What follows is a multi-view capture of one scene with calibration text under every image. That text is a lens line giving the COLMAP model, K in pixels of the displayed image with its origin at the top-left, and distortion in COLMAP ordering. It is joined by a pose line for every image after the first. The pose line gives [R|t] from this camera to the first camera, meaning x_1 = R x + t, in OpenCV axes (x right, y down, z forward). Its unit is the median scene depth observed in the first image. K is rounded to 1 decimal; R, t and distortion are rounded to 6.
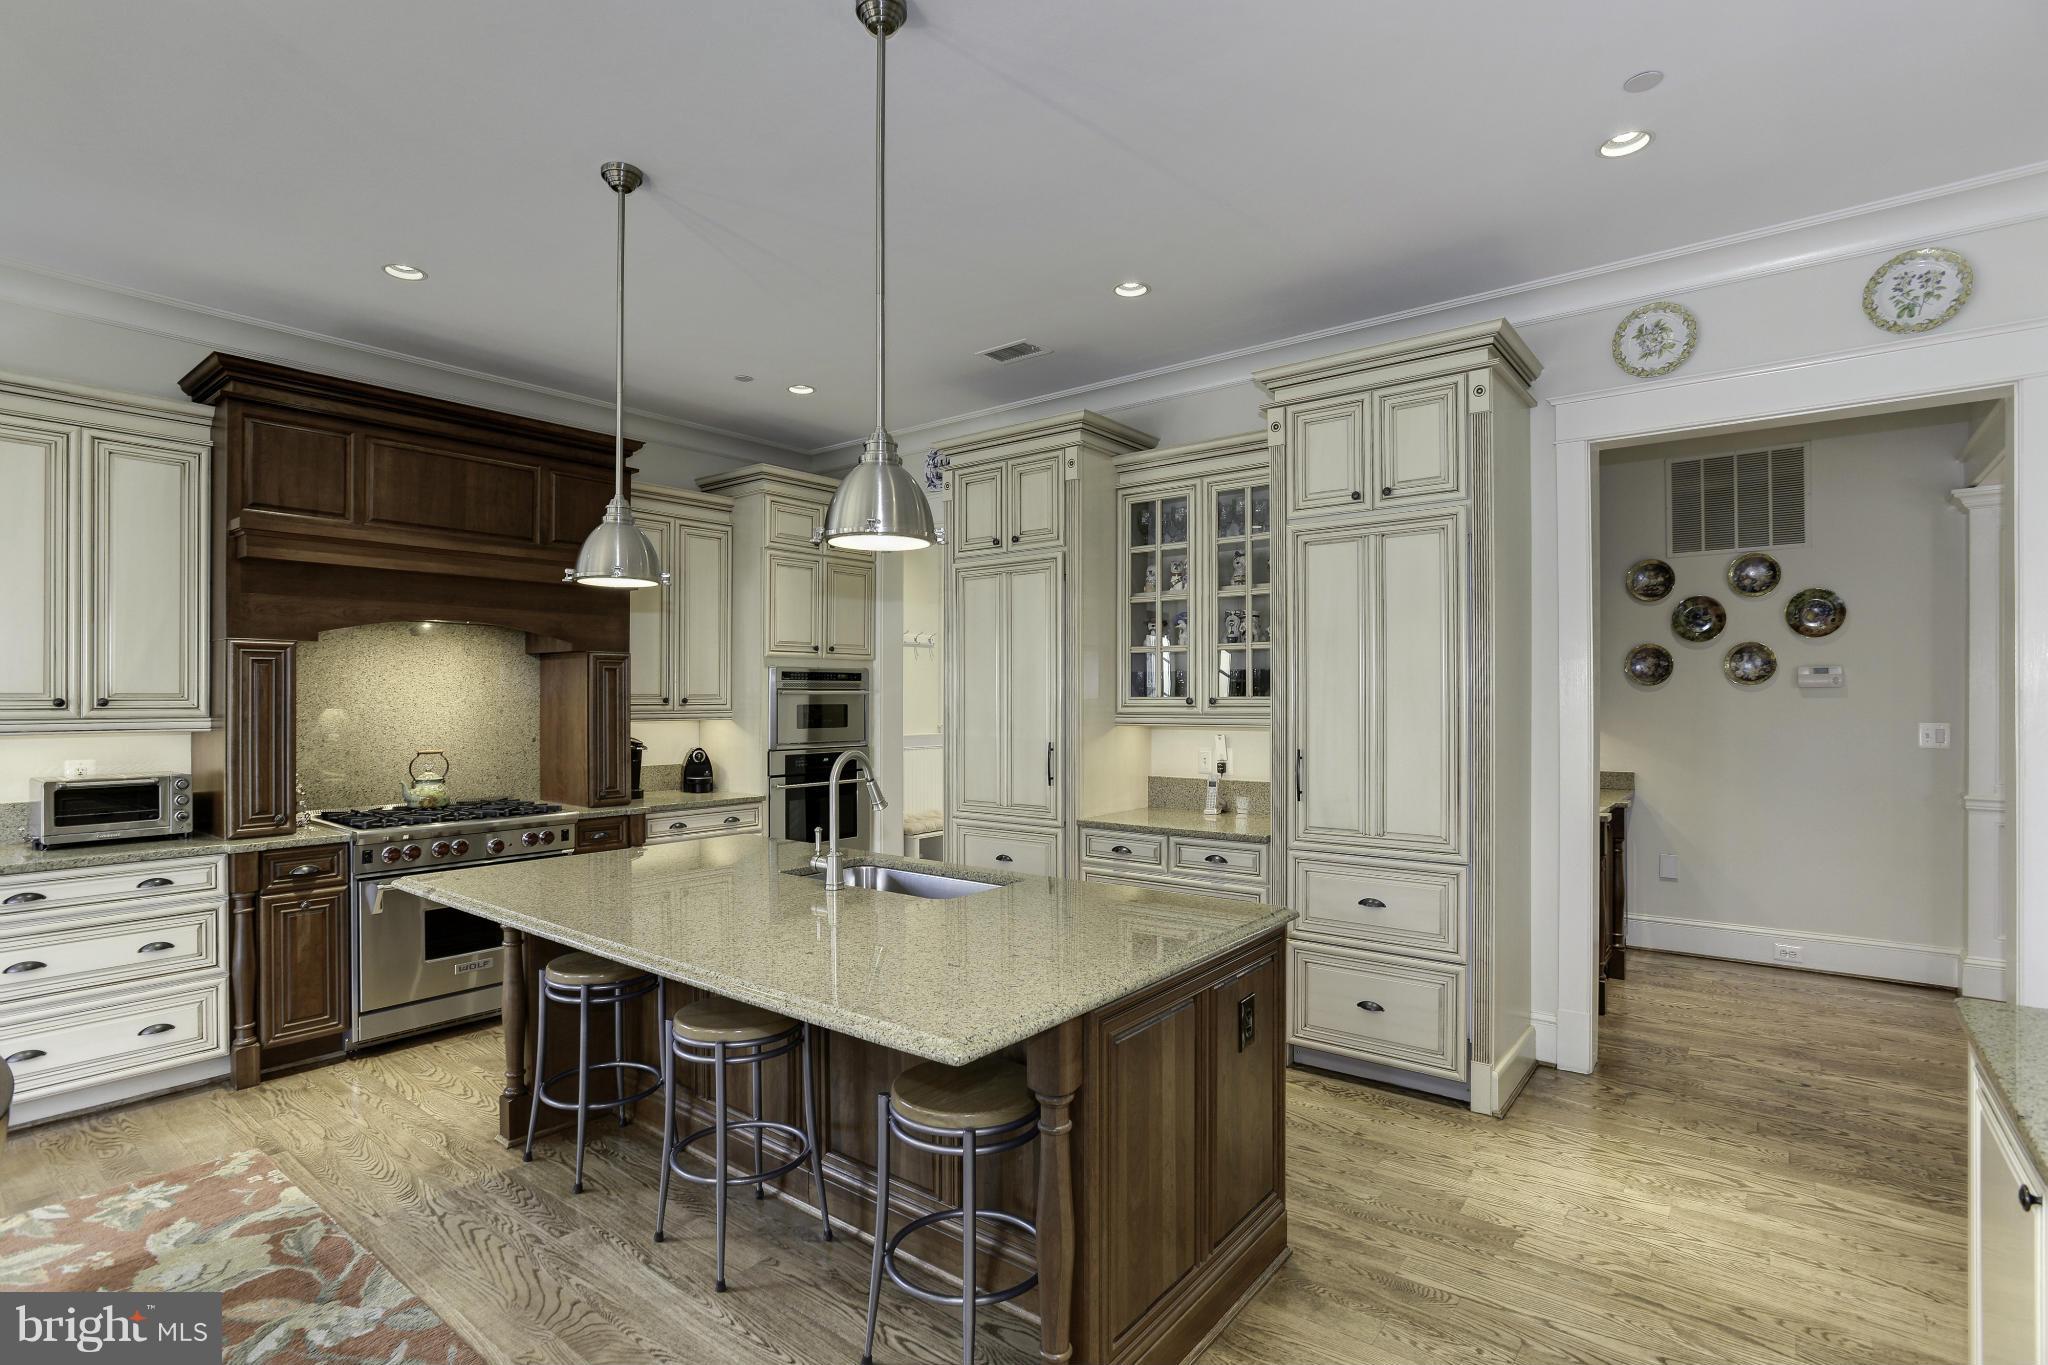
lens RADIAL K [[1000.9, 0, 1021.4], [0, 1000.9, 686.1], [0, 0, 1]] dist [-0.036554, 0.017518]
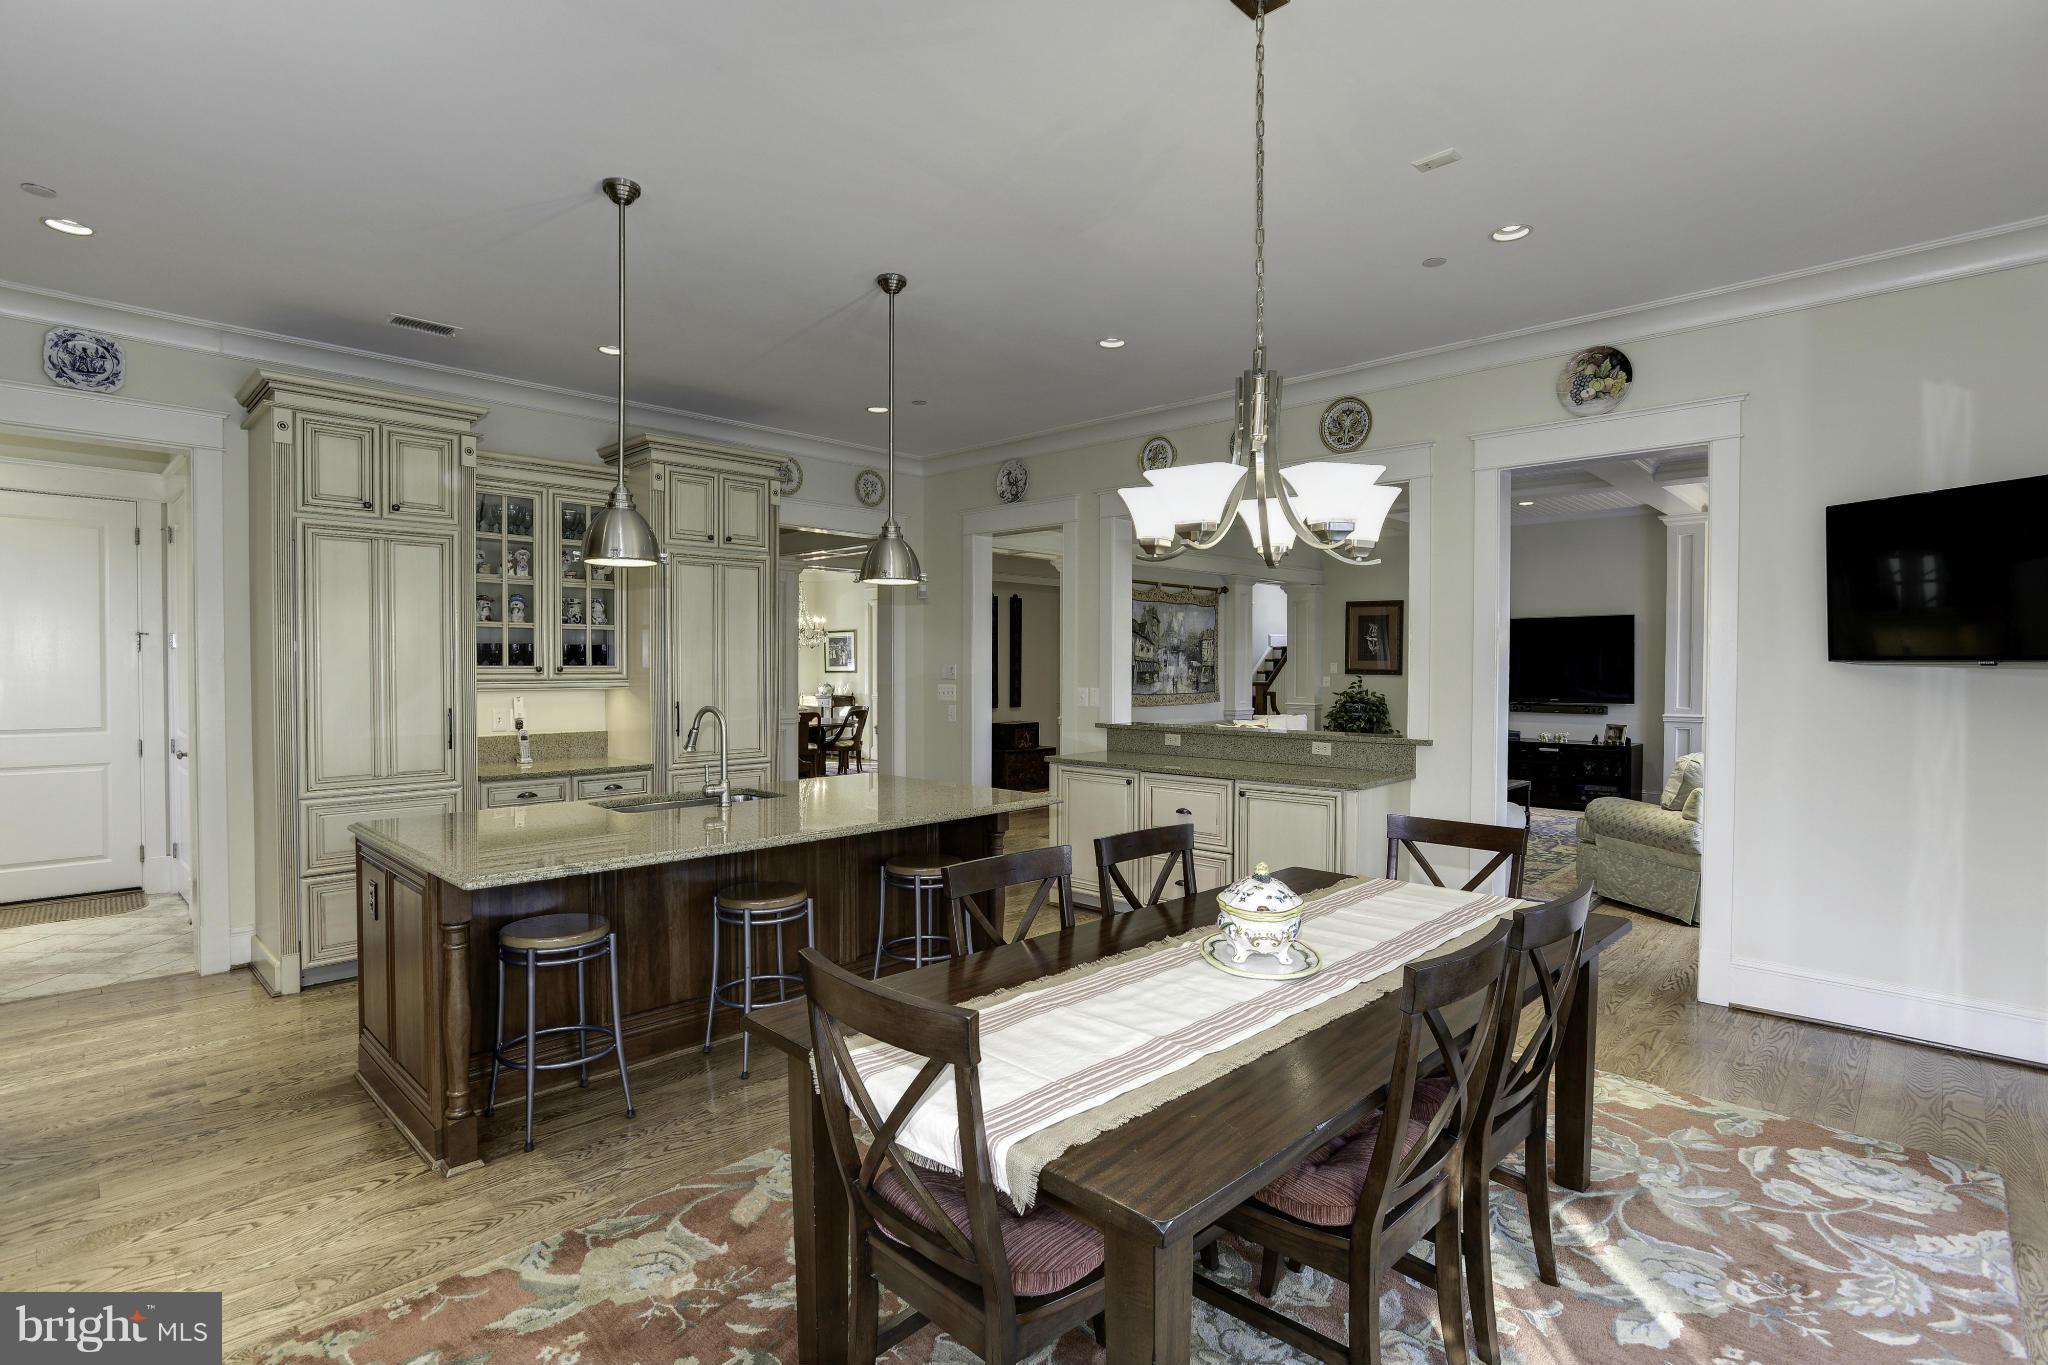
lens RADIAL K [[1000.9, 0, 1021.4], [0, 1000.9, 686.1], [0, 0, 1]] dist [-0.036554, 0.017518]
pose [[0.084711, -0.024731, 0.996099, -1.062264], [-0.012103, 0.999593, 0.025847, -0.003105], [-0.996332, -0.014245, 0.084377, 0.336192]]
